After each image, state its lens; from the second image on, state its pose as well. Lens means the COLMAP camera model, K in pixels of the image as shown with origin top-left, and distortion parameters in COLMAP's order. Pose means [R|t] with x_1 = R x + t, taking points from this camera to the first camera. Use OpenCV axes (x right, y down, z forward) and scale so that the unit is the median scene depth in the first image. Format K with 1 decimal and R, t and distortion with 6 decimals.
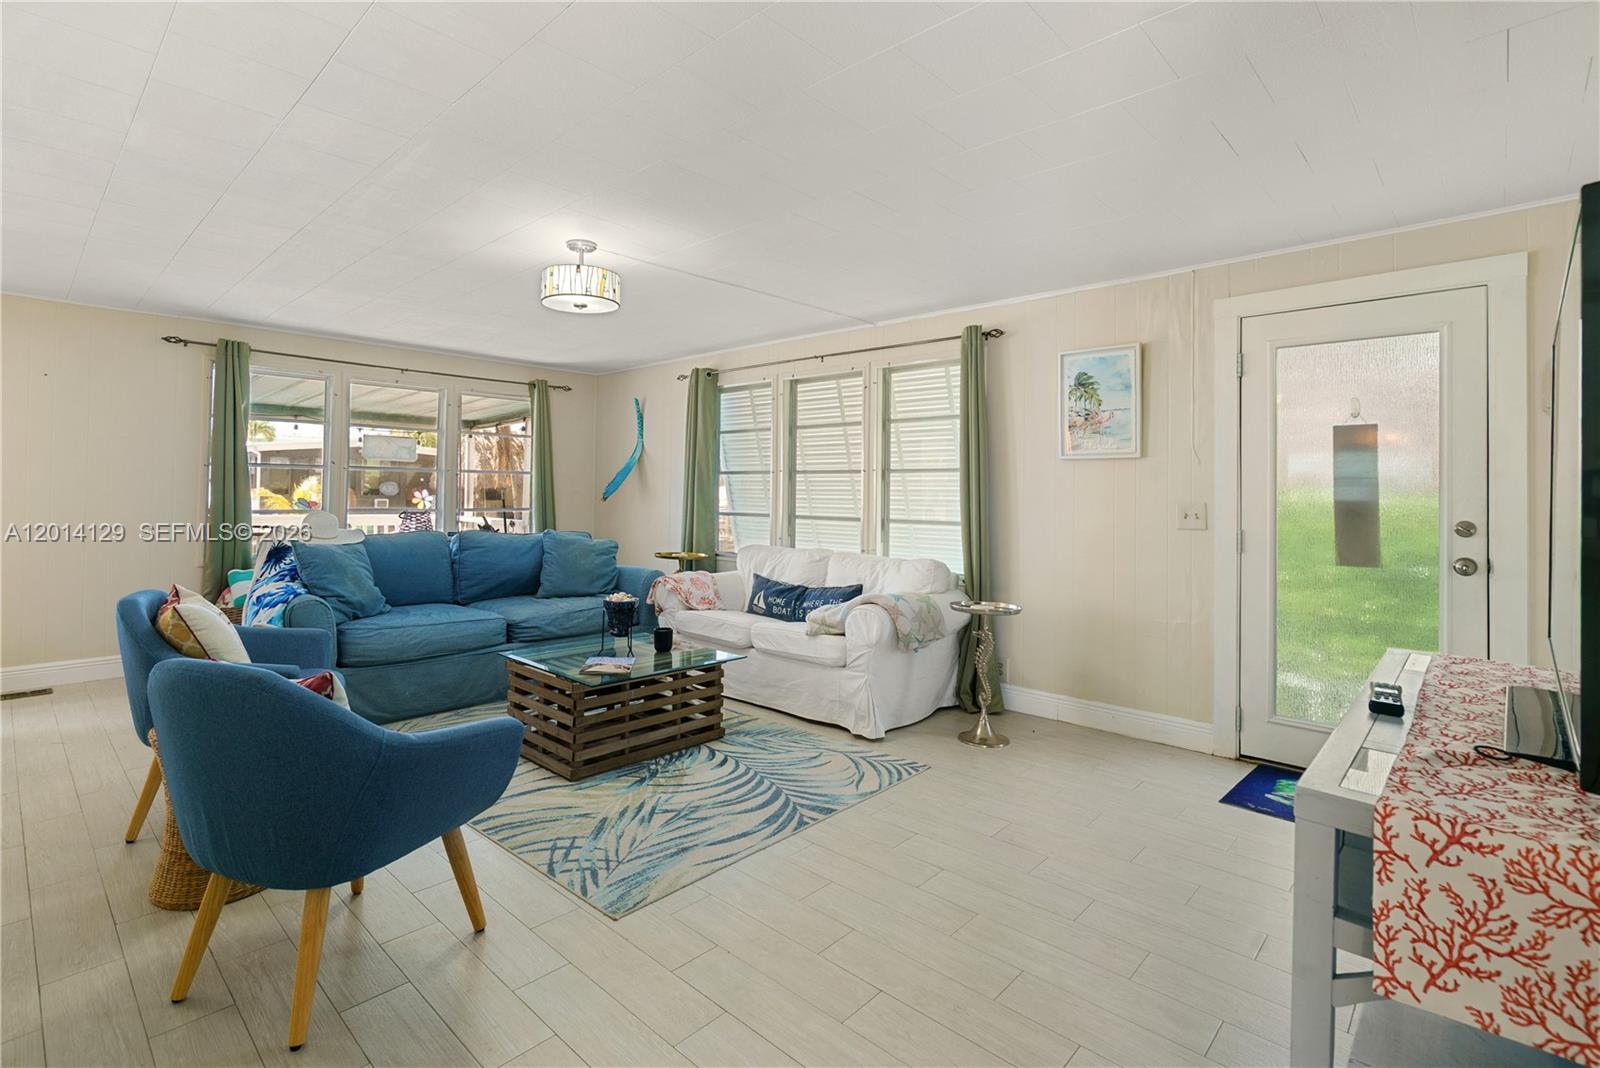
lens RADIAL K [[728.1, 0, 810.1], [0, 728.1, 493.3], [0, 0, 1]] dist [0.000061, 0.000004]
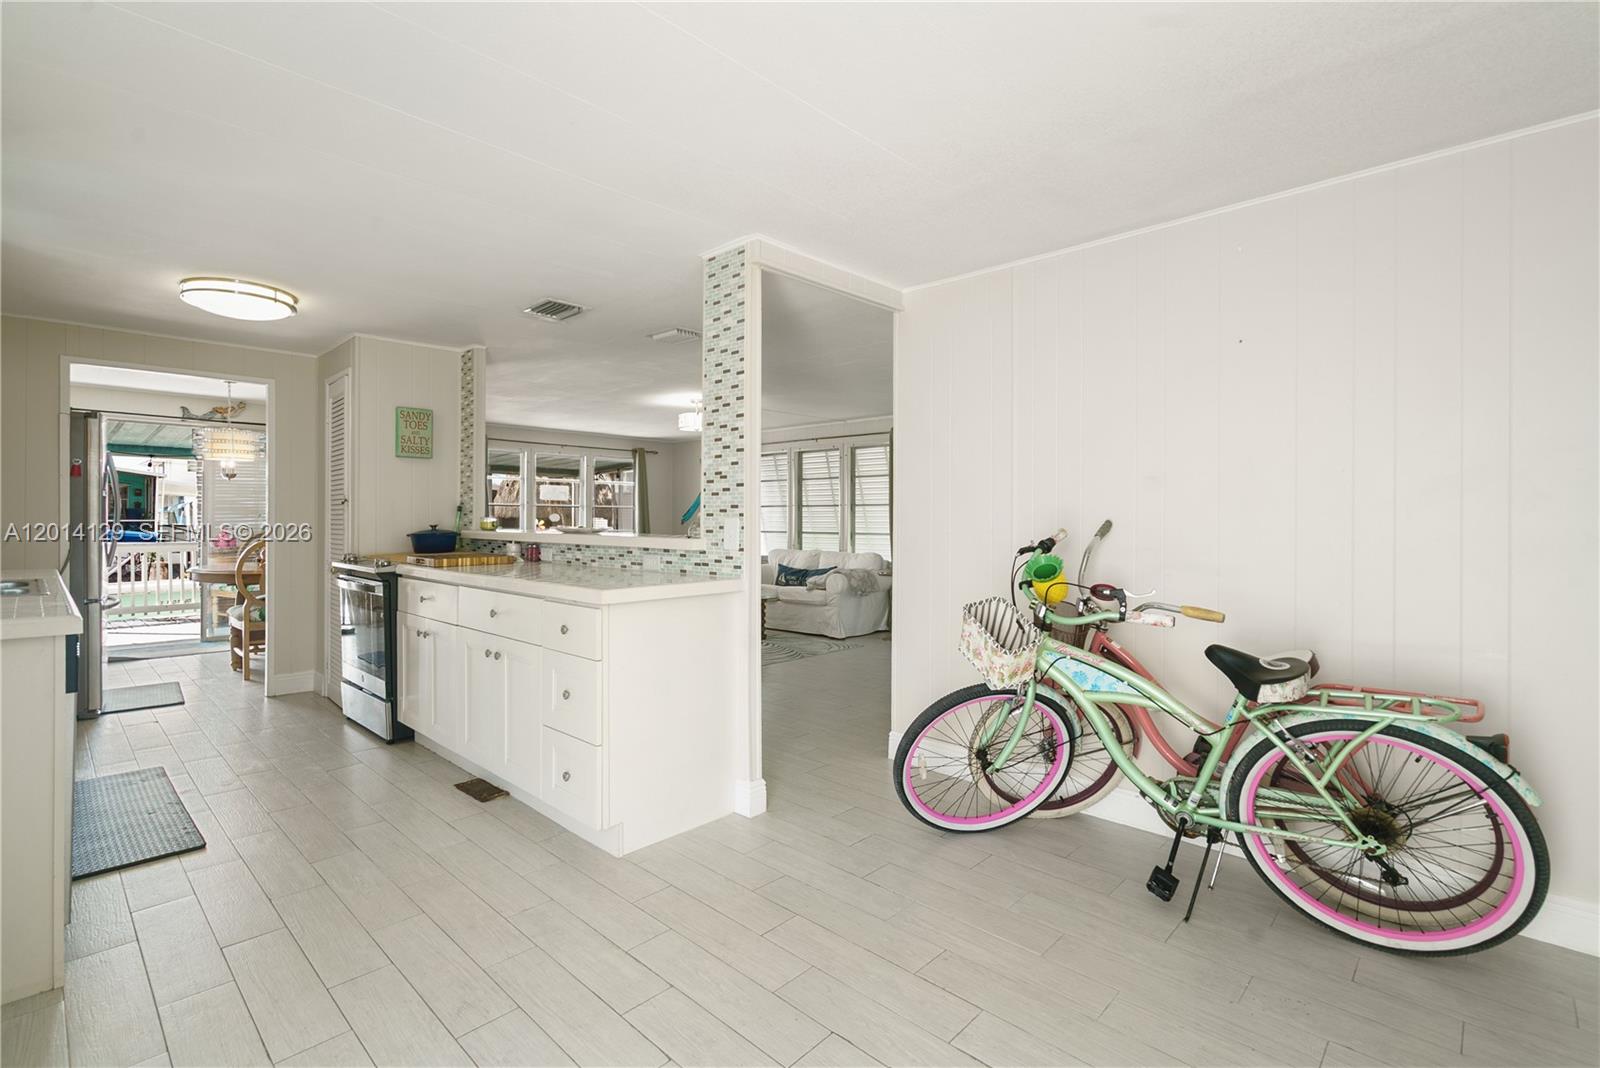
lens RADIAL K [[728.1, 0, 800.4], [0, 728.1, 525.8], [0, 0, 1]] dist [0.000061, 0.000004]
pose [[0.999470, -0.009096, -0.031268, 0.032247], [0.009367, 0.999920, 0.008539, 0.002743], [0.031188, -0.008828, 0.999475, -0.764828]]
